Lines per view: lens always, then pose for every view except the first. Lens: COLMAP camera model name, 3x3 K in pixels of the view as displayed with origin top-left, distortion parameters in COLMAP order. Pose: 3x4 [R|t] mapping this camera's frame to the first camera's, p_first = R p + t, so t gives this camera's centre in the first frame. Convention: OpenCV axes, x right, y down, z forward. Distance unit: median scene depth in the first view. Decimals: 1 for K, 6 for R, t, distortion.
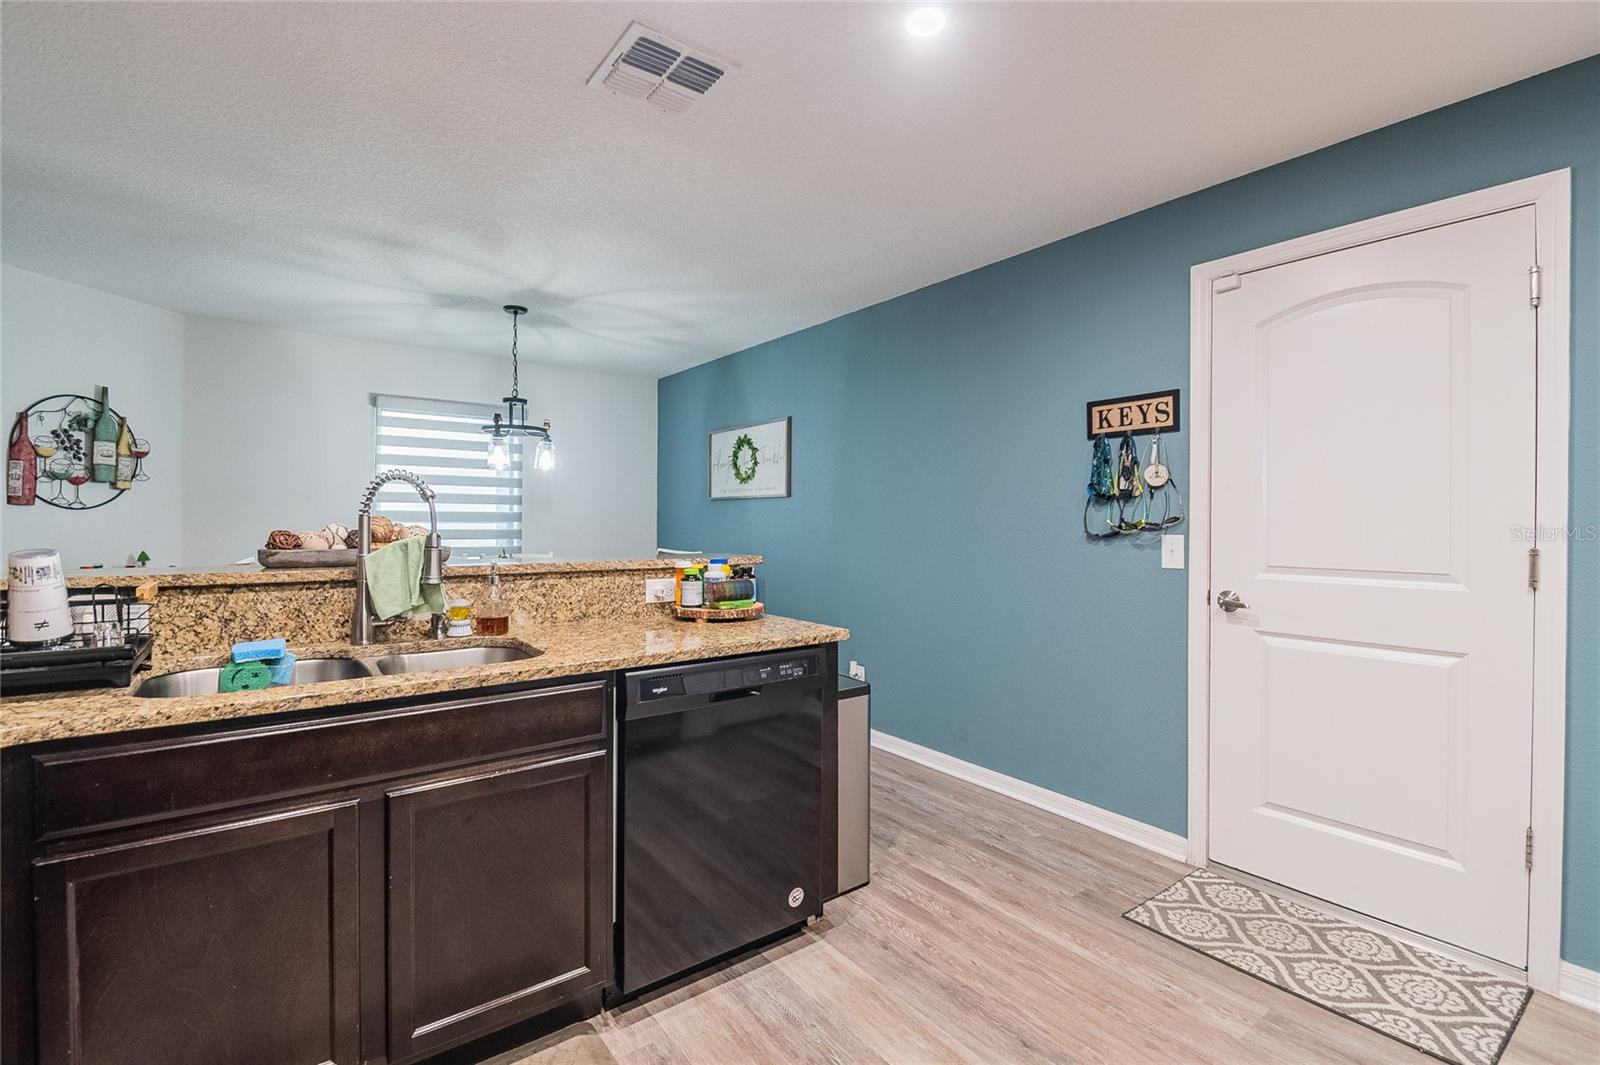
lens RADIAL K [[712.8, 0, 814.6], [0, 712.8, 524.2], [0, 0, 1]] dist [0.001226, -0.008242]
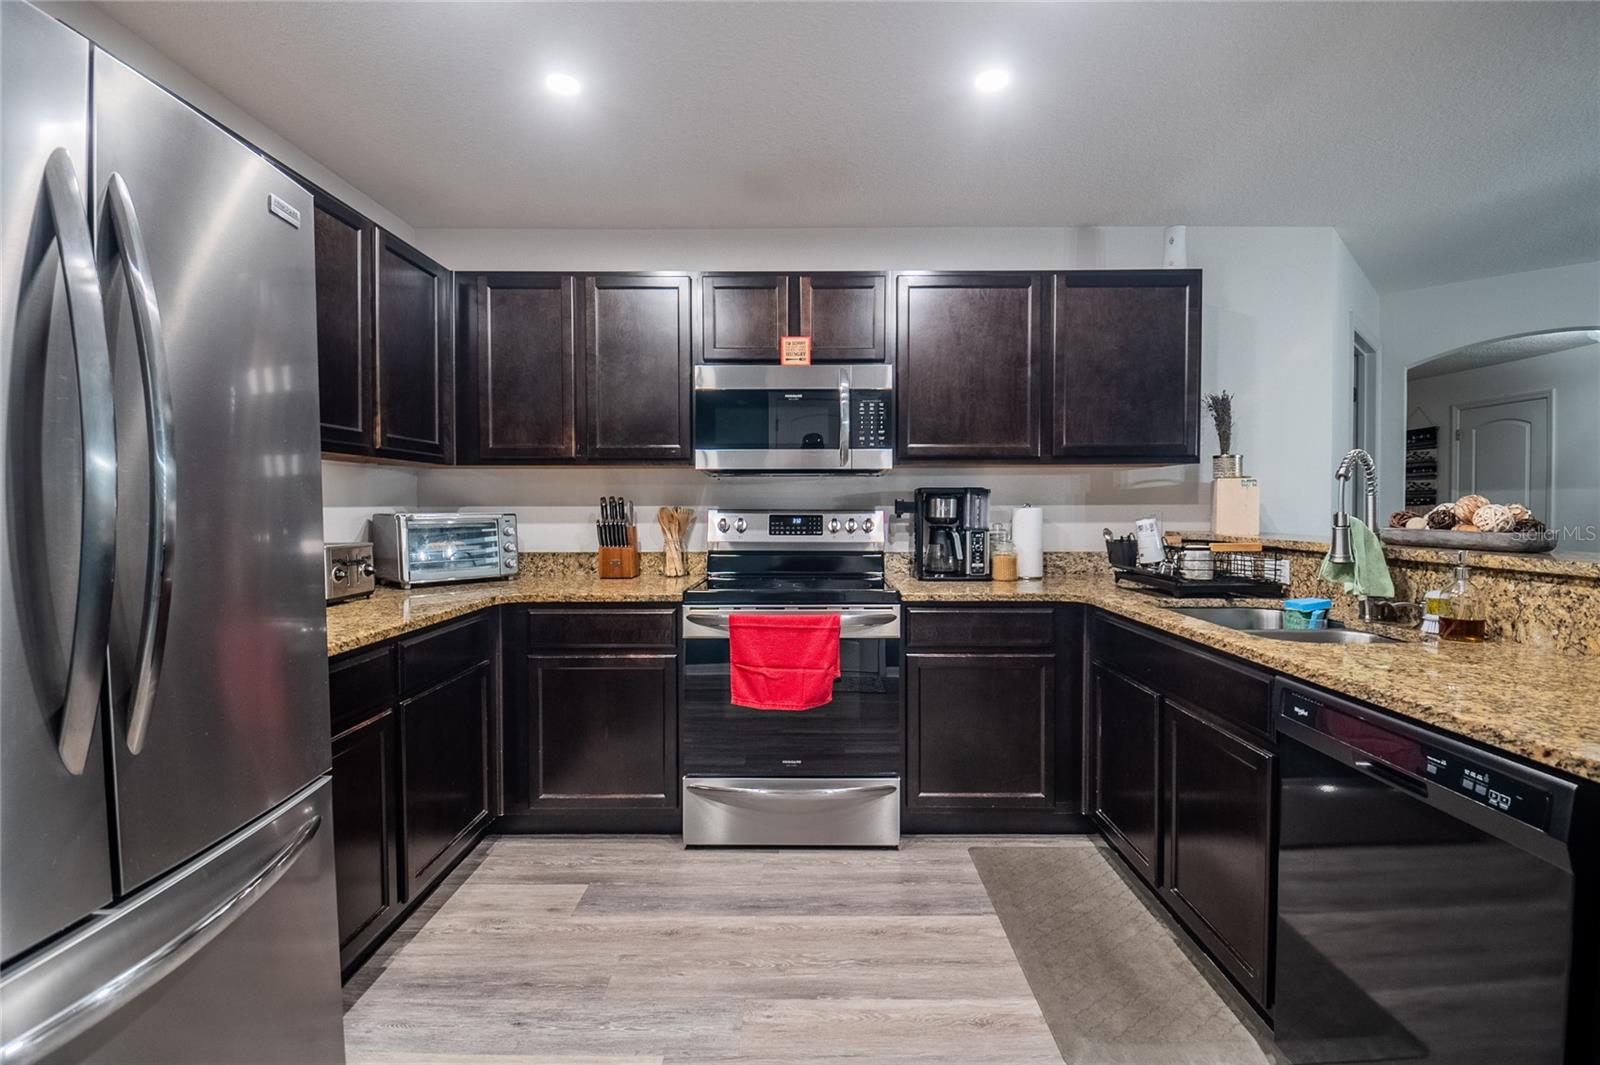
lens RADIAL K [[712.8, 0, 814.6], [0, 712.8, 524.2], [0, 0, 1]] dist [0.001226, -0.008242]
pose [[-0.597872, 0.017186, -0.801407, 0.859192], [-0.005436, 0.999660, 0.025493, 0.008898], [0.801573, 0.019598, -0.597575, 1.208383]]
